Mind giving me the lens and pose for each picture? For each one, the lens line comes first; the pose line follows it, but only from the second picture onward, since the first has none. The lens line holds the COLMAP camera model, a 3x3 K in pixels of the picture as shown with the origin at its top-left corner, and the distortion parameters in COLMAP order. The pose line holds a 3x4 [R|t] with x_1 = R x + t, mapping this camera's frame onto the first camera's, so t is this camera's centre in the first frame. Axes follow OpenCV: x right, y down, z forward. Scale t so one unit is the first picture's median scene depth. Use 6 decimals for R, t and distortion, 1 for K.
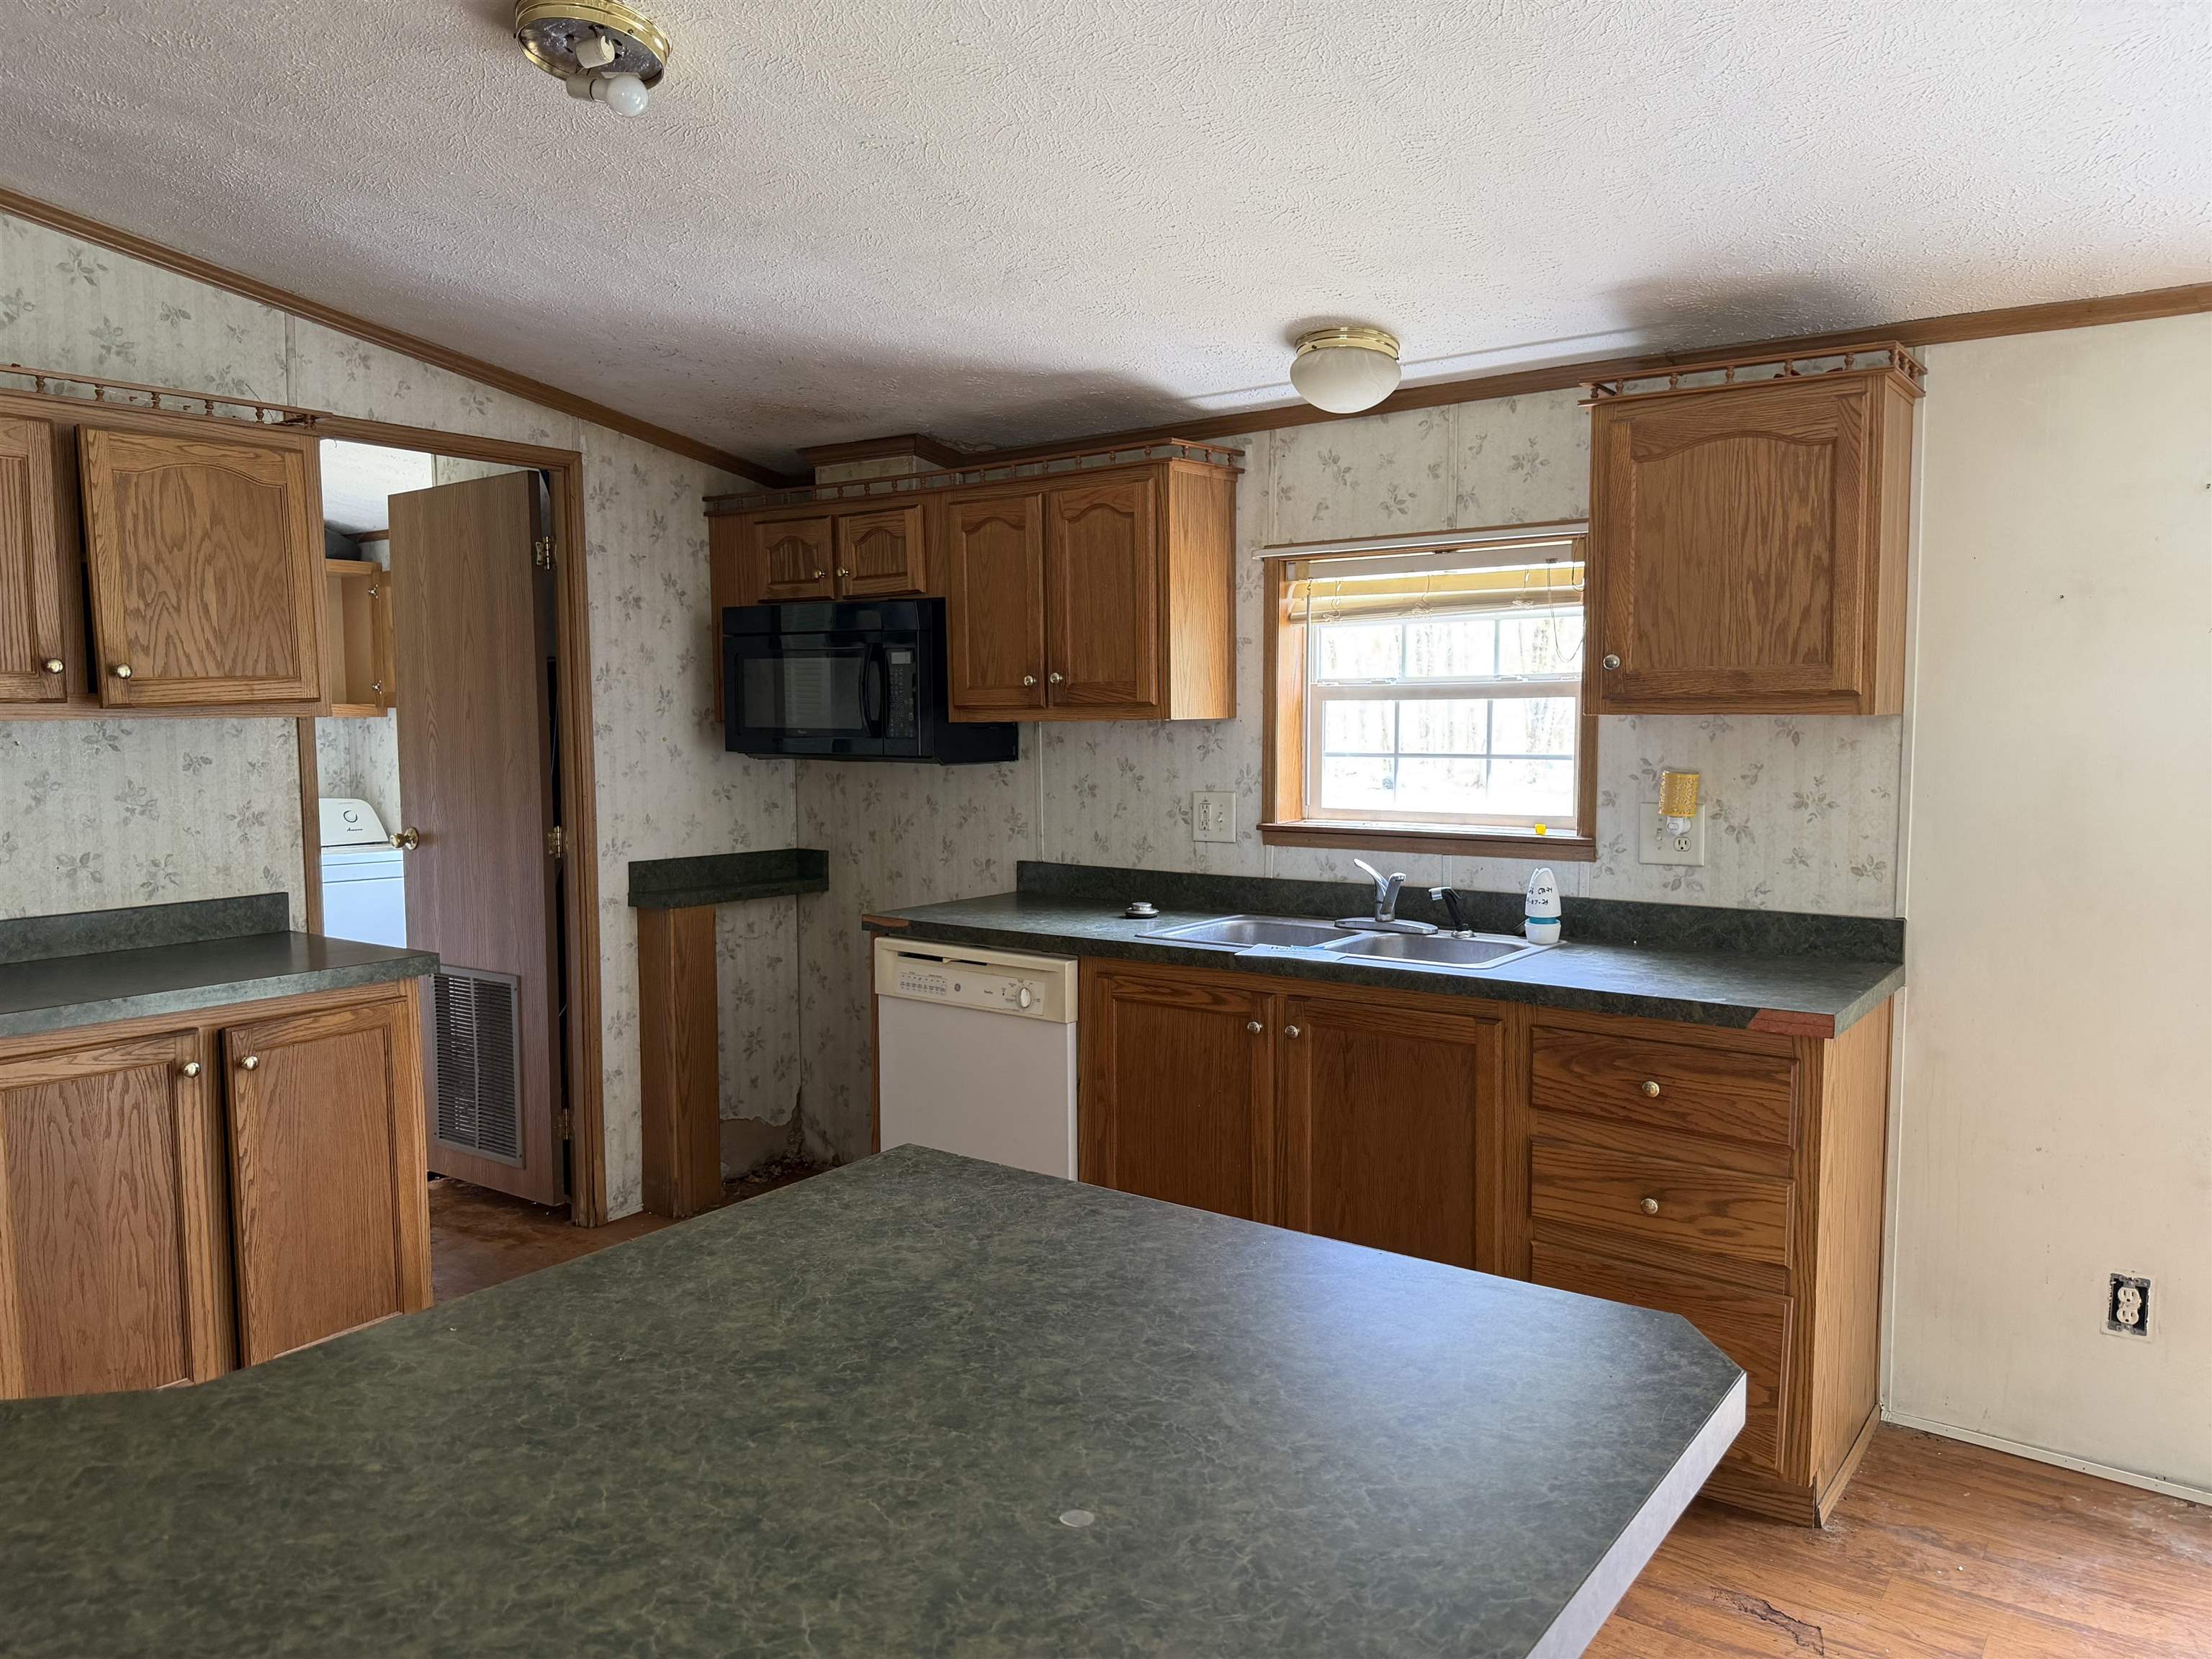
lens RADIAL K [[1564.8, 0, 1108.6], [0, 1564.8, 833.9], [0, 0, 1]] dist [0.047867, -0.080719]
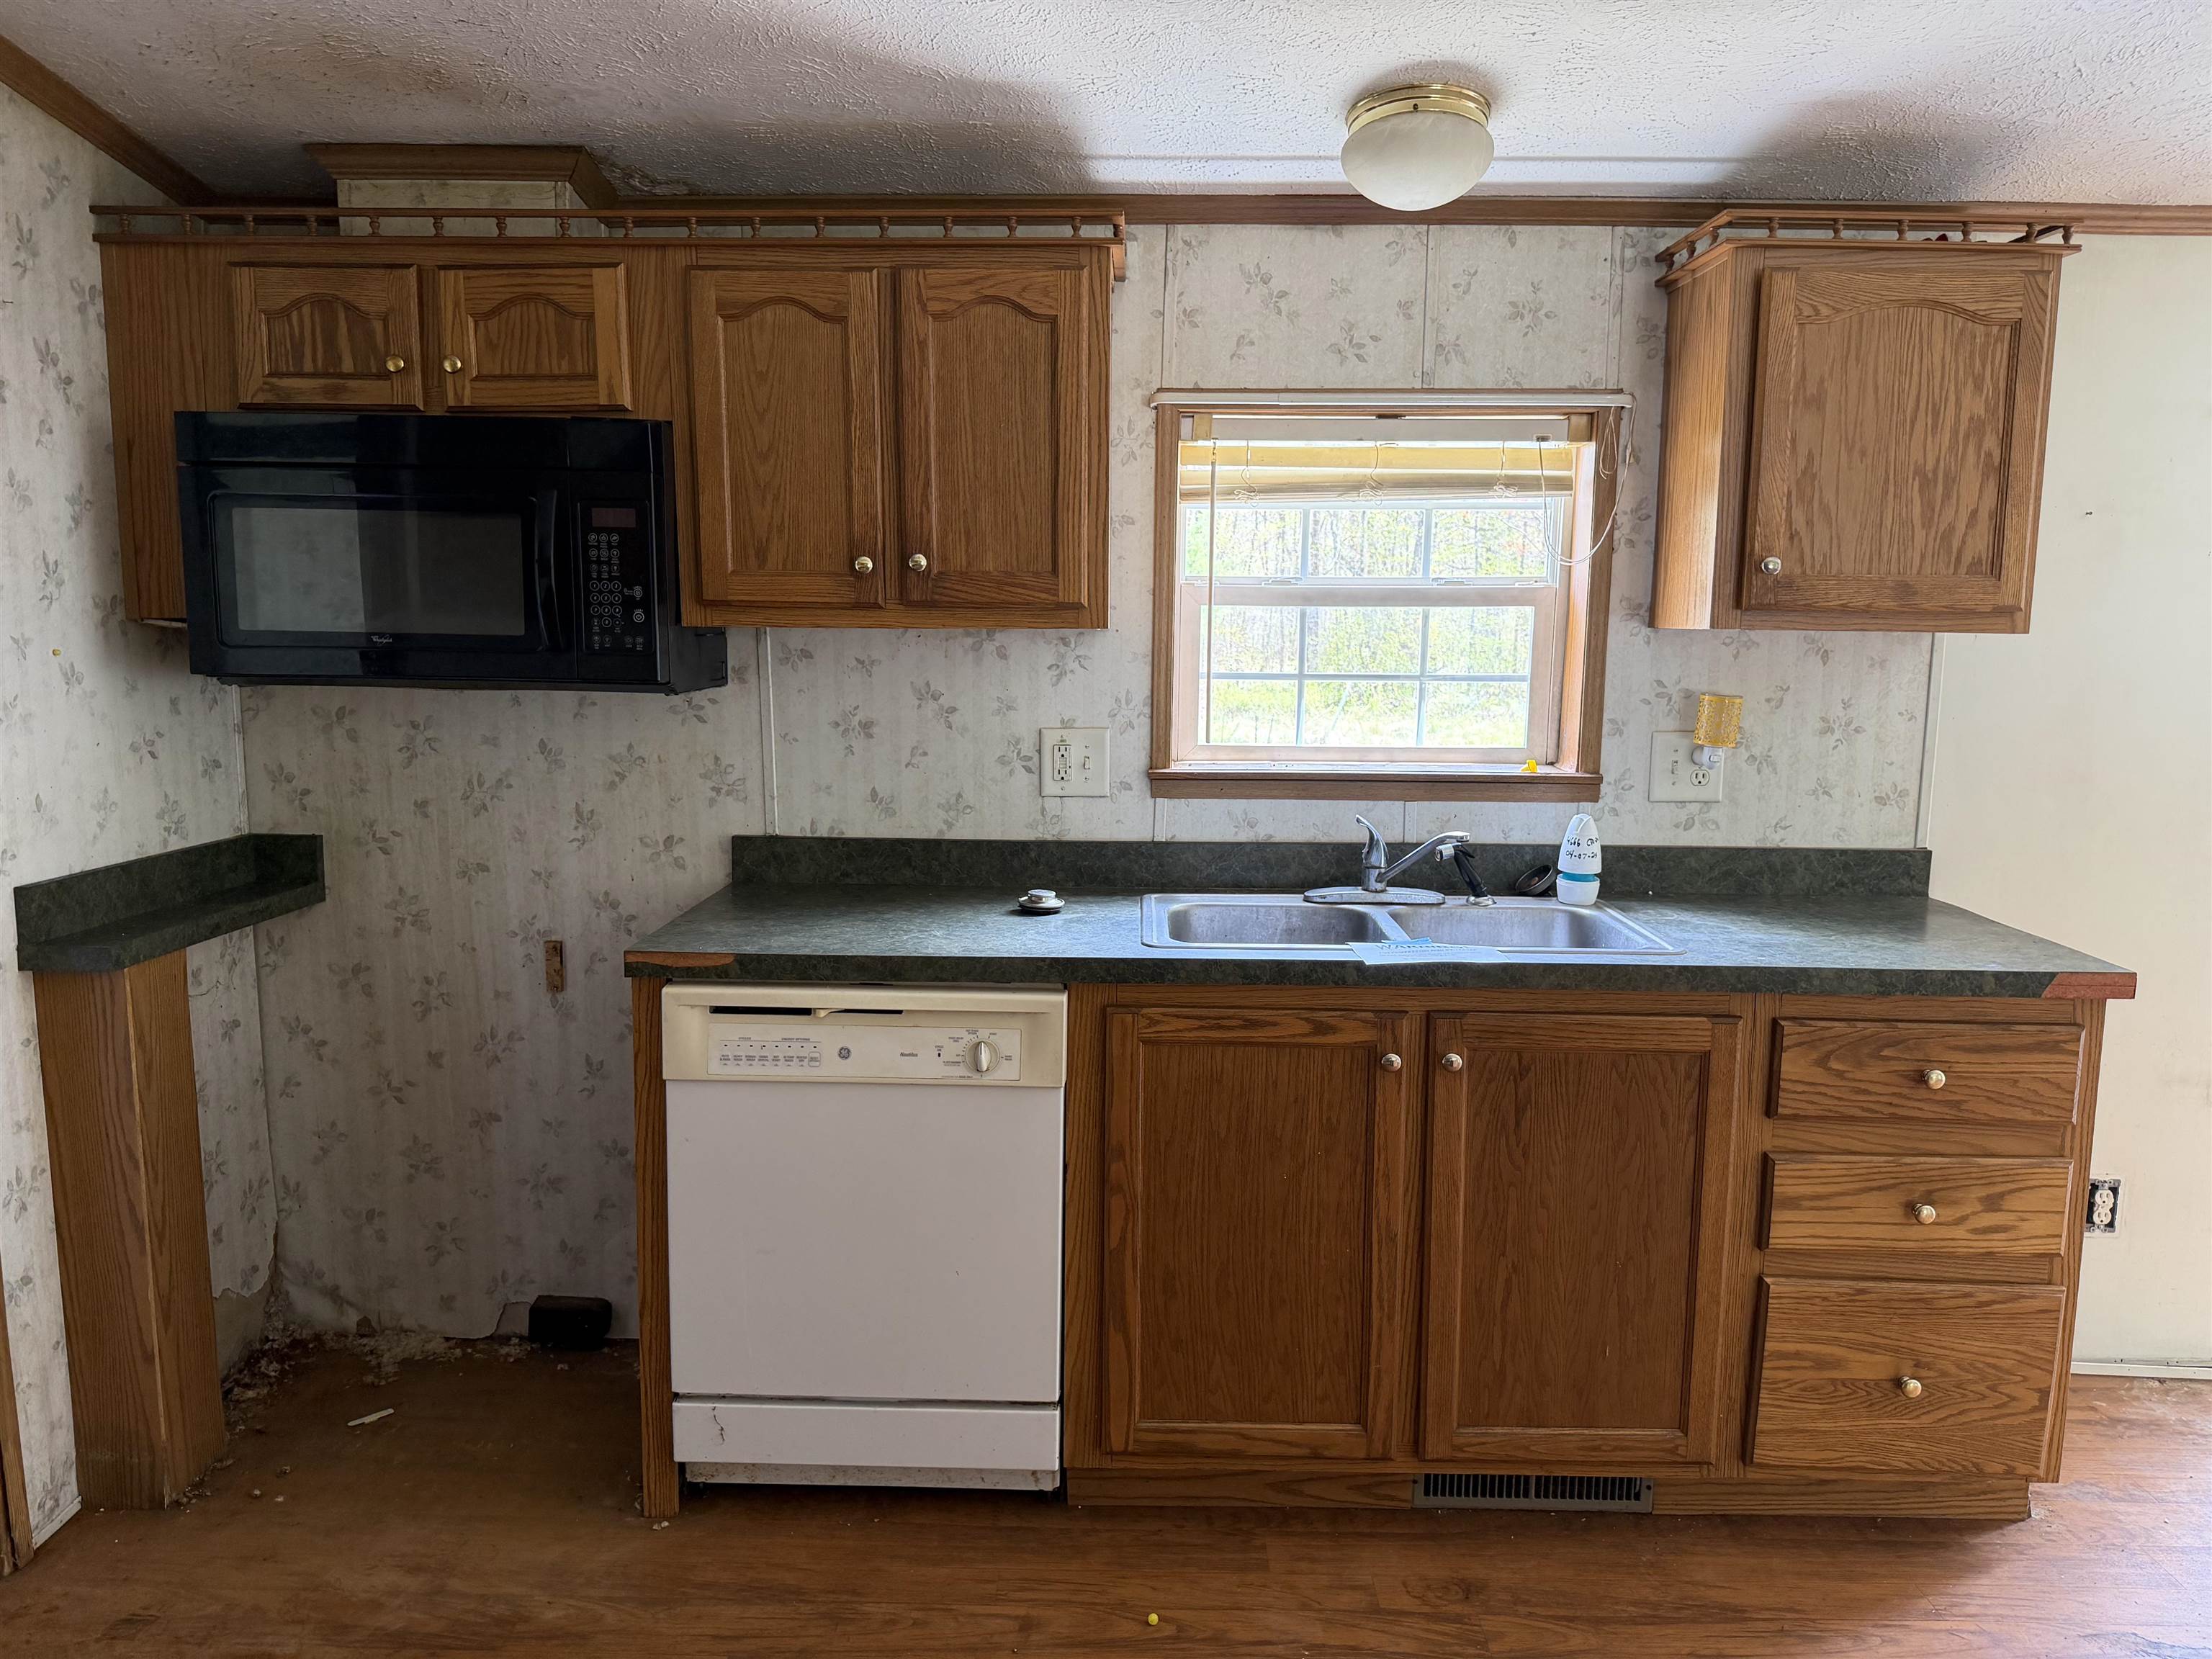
lens RADIAL K [[1564.8, 0, 1108.6], [0, 1564.8, 833.9], [0, 0, 1]] dist [0.047867, -0.080719]
pose [[0.814444, -0.067641, 0.576287, -0.371798], [0.030344, 0.996788, 0.074112, -0.033830], [-0.579449, -0.042873, 0.813880, 0.432107]]
